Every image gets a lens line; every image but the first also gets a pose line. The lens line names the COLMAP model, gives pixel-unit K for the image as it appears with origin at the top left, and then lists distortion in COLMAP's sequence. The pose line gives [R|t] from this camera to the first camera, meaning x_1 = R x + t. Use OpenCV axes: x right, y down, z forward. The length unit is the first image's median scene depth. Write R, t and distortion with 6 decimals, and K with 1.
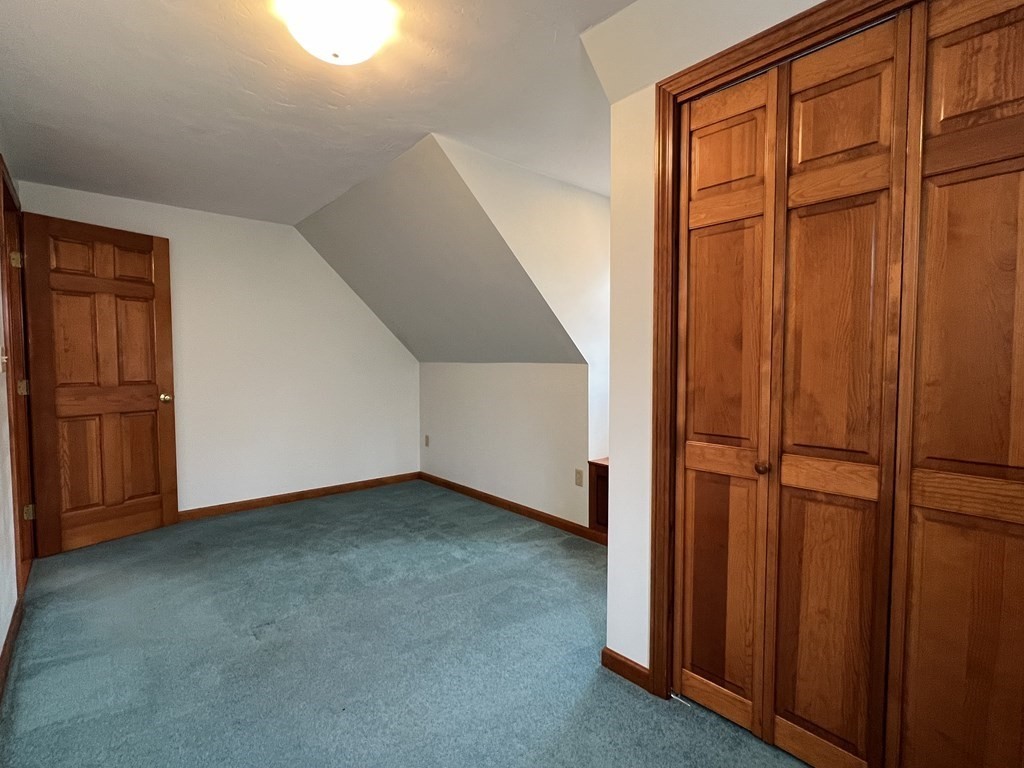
lens RADIAL K [[496.7, 0, 512.0], [0, 496.7, 384.0], [0, 0, 1]] dist [-0.000594, 0.000160]
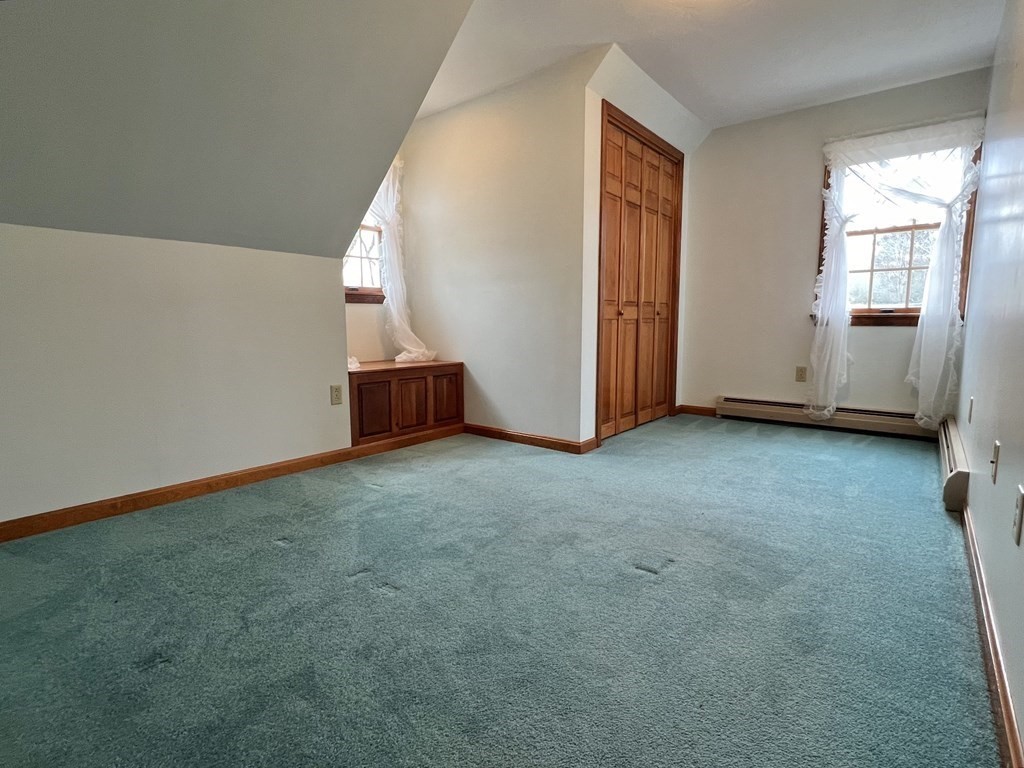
lens RADIAL K [[496.7, 0, 512.0], [0, 496.7, 384.0], [0, 0, 1]] dist [-0.000594, 0.000160]
pose [[-0.179545, -0.119013, 0.976524, -1.422210], [0.049860, 0.990278, 0.129856, 0.144498], [-0.982485, 0.072005, -0.171866, 1.630412]]
